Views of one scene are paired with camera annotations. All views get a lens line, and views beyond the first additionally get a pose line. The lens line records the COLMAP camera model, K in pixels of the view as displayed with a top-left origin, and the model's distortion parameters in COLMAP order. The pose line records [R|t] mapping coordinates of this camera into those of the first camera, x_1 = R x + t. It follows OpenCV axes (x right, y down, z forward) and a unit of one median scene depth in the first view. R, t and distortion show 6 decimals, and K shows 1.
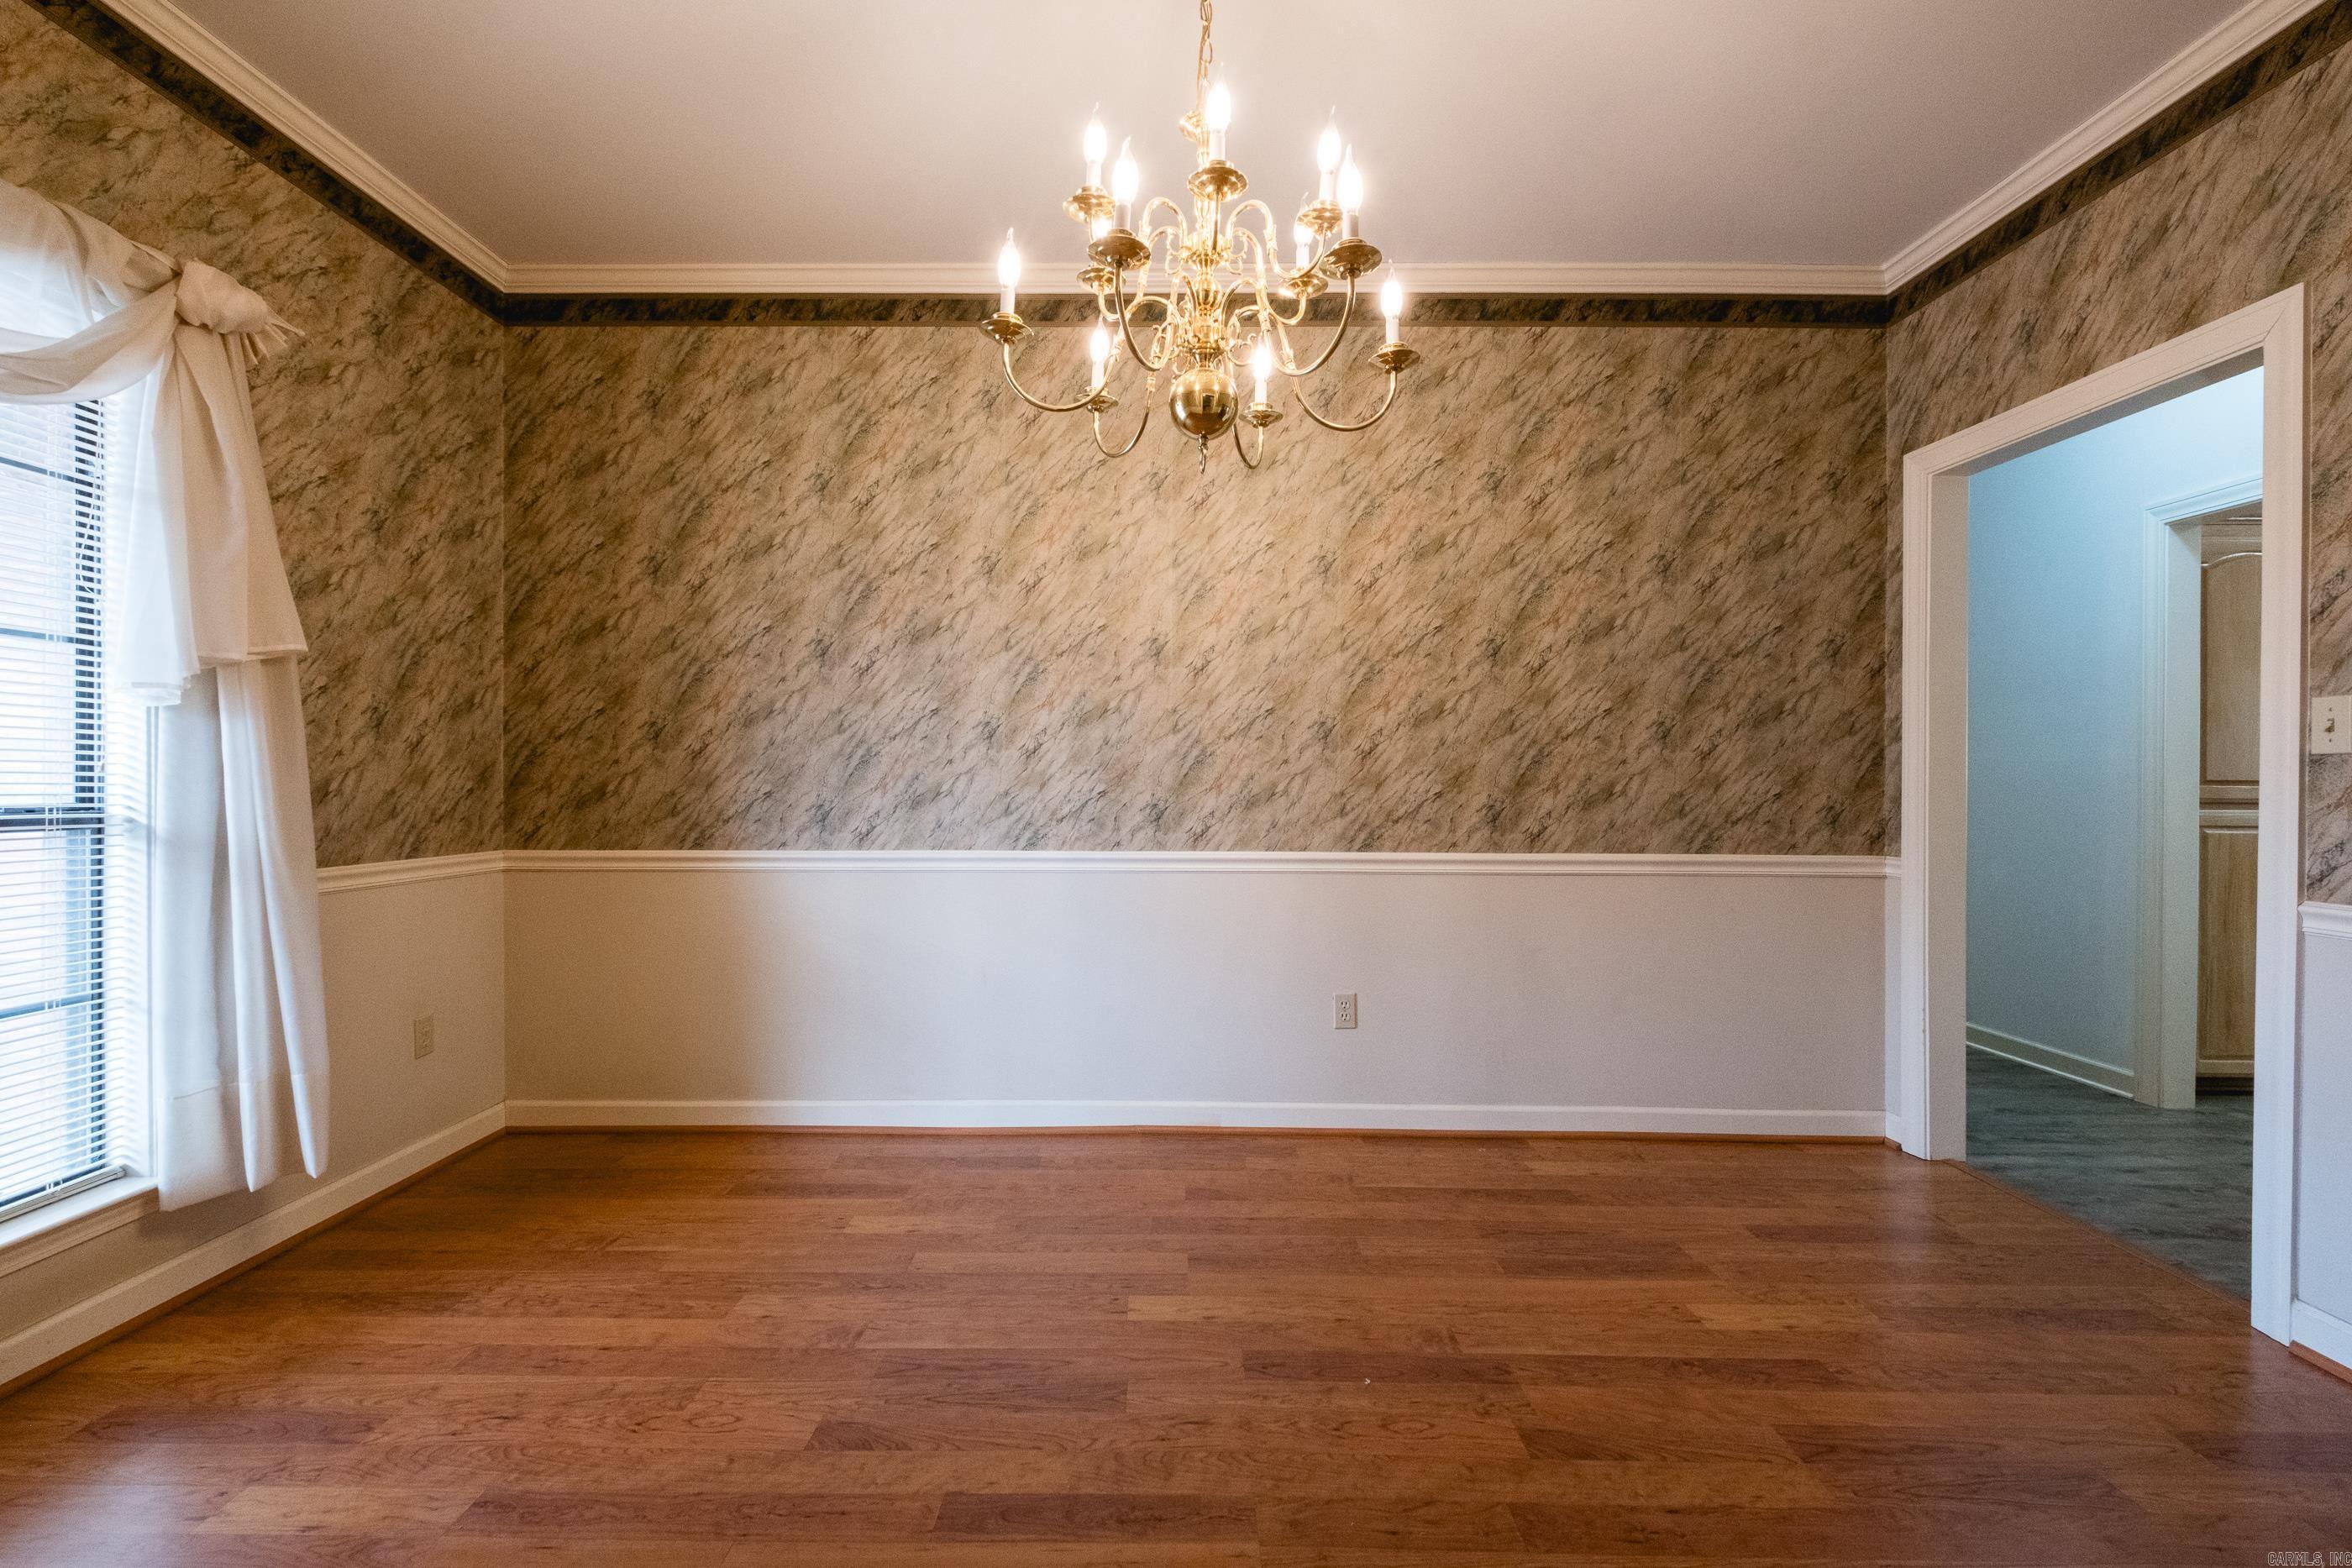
lens RADIAL K [[1021.8, 0, 1194.1], [0, 1021.8, 776.5], [0, 0, 1]] dist [0.004333, -0.002985]
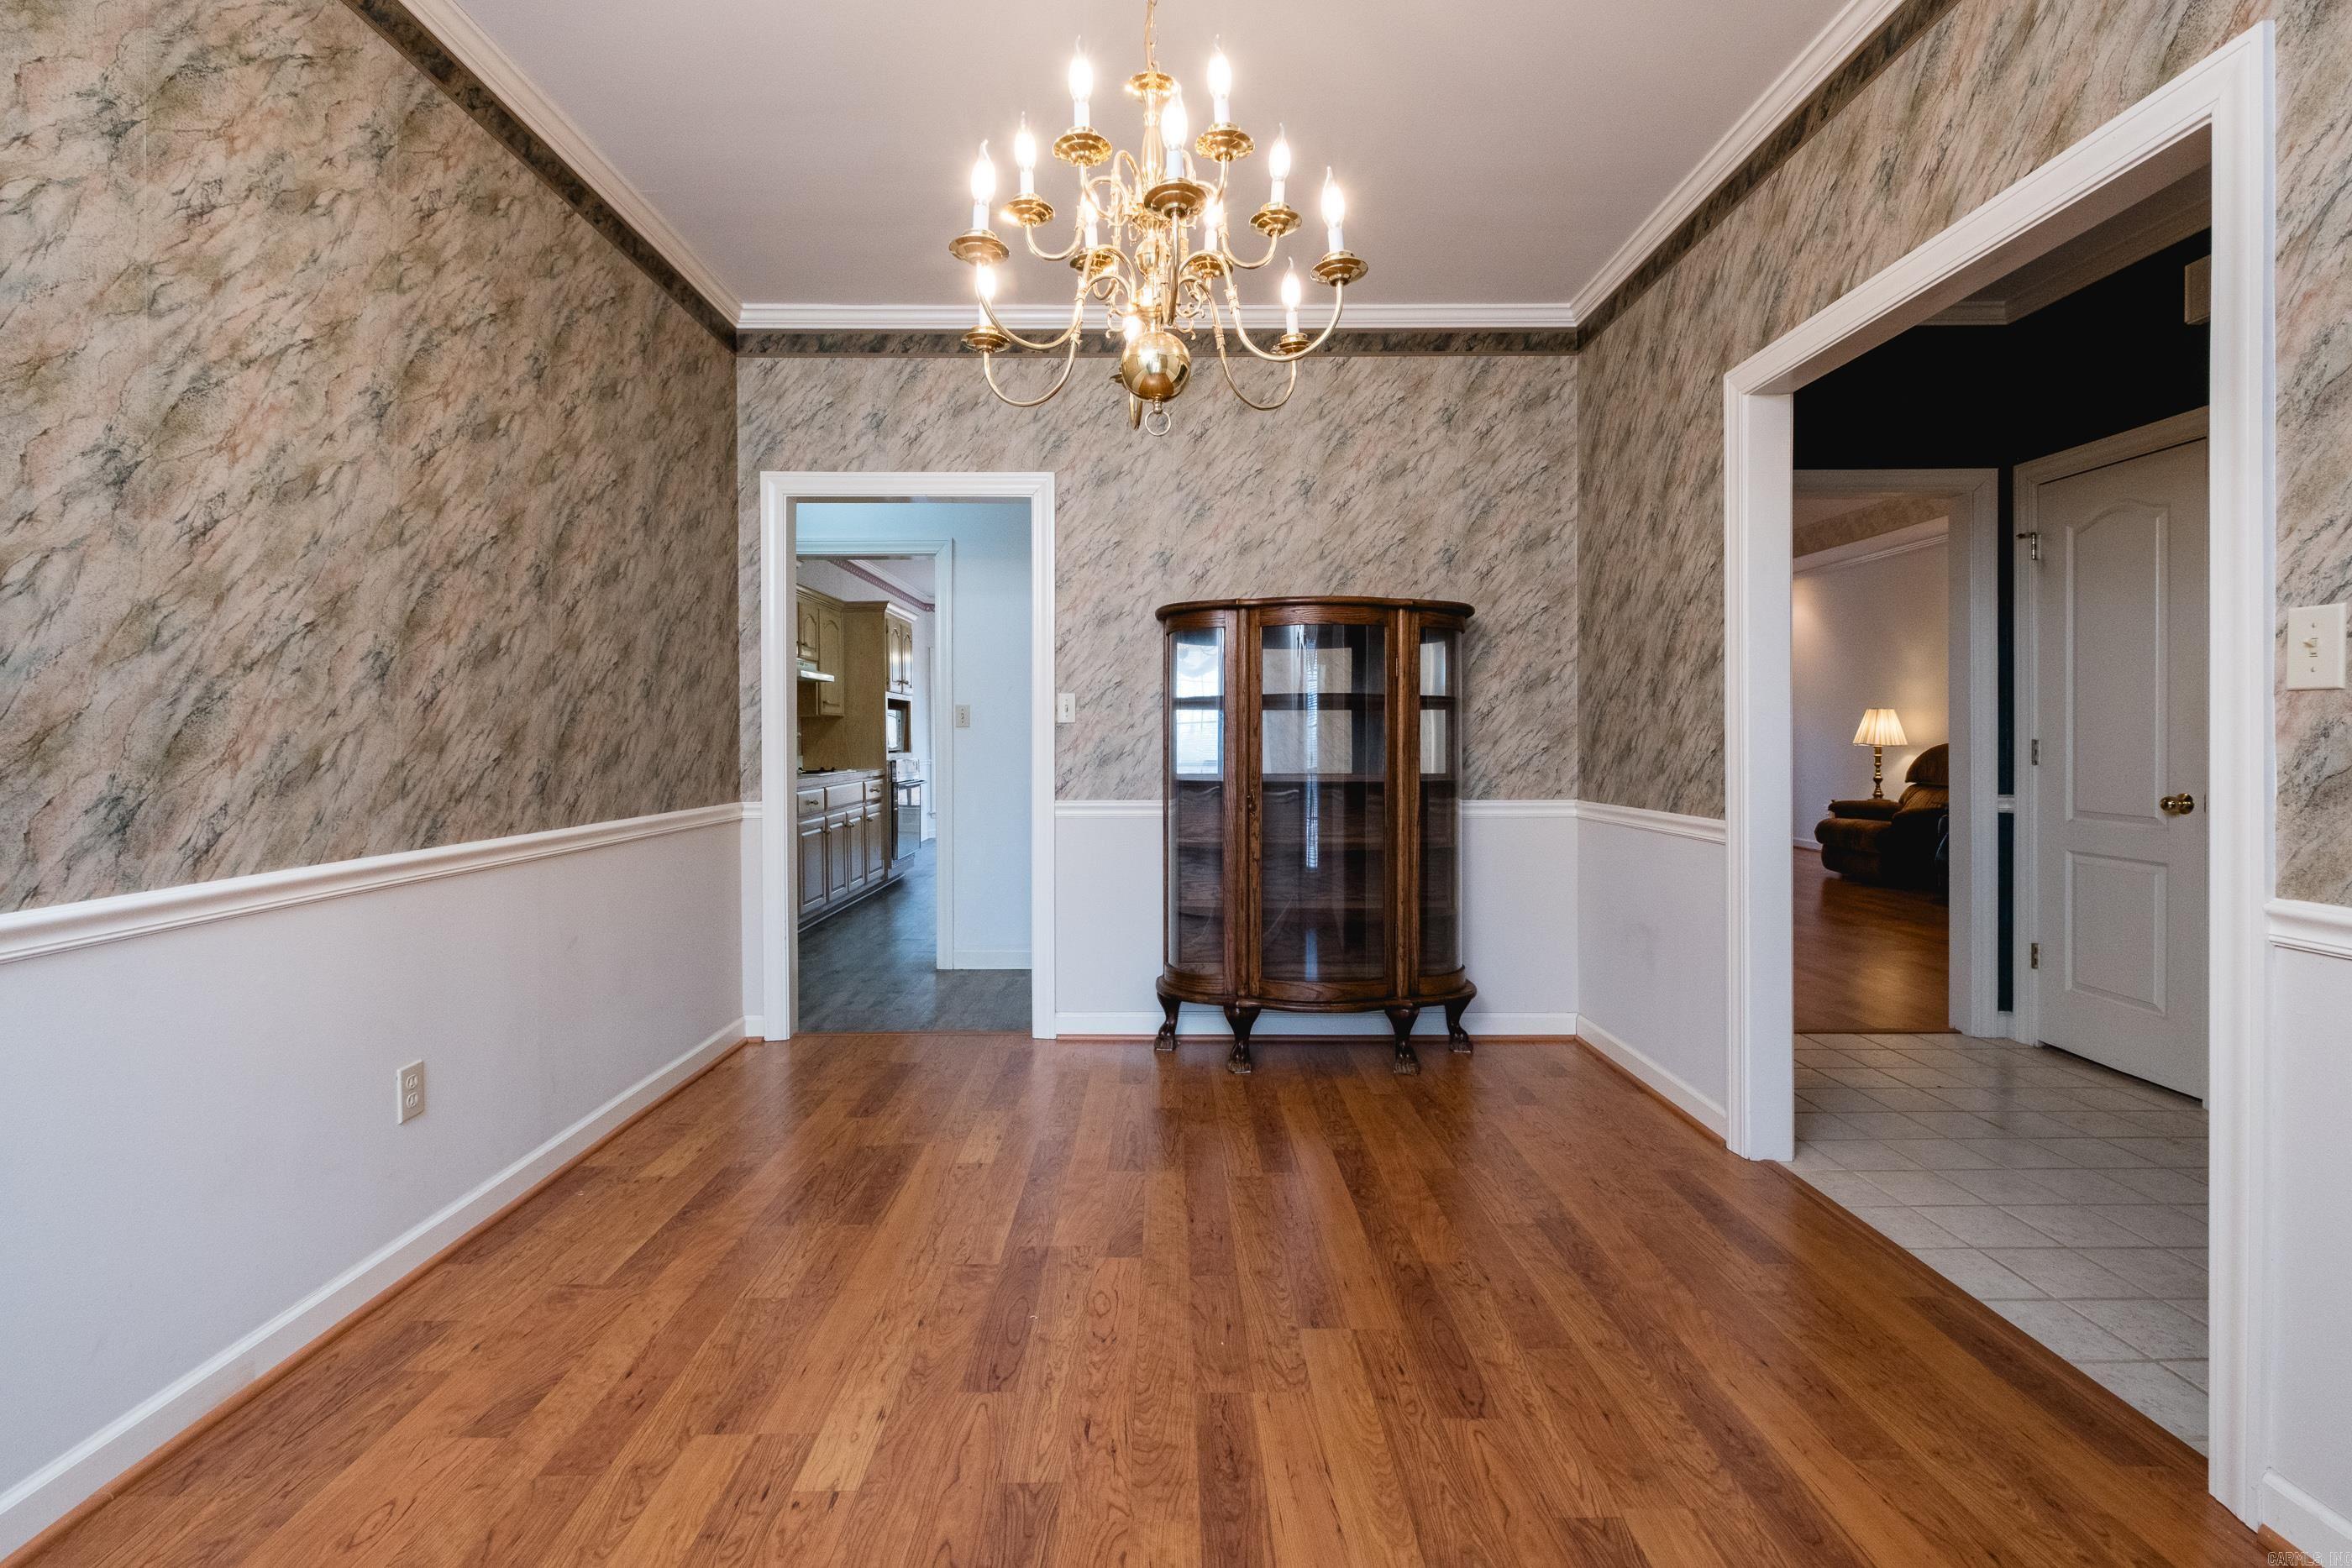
lens RADIAL K [[1021.8, 0, 1160.3], [0, 1021.8, 740.3], [0, 0, 1]] dist [0.004333, -0.002985]
pose [[-0.000714, -0.007387, 0.999972, -0.543009], [0.001597, 0.999971, 0.007389, -0.002369], [-0.999998, 0.001602, -0.000703, 0.544474]]
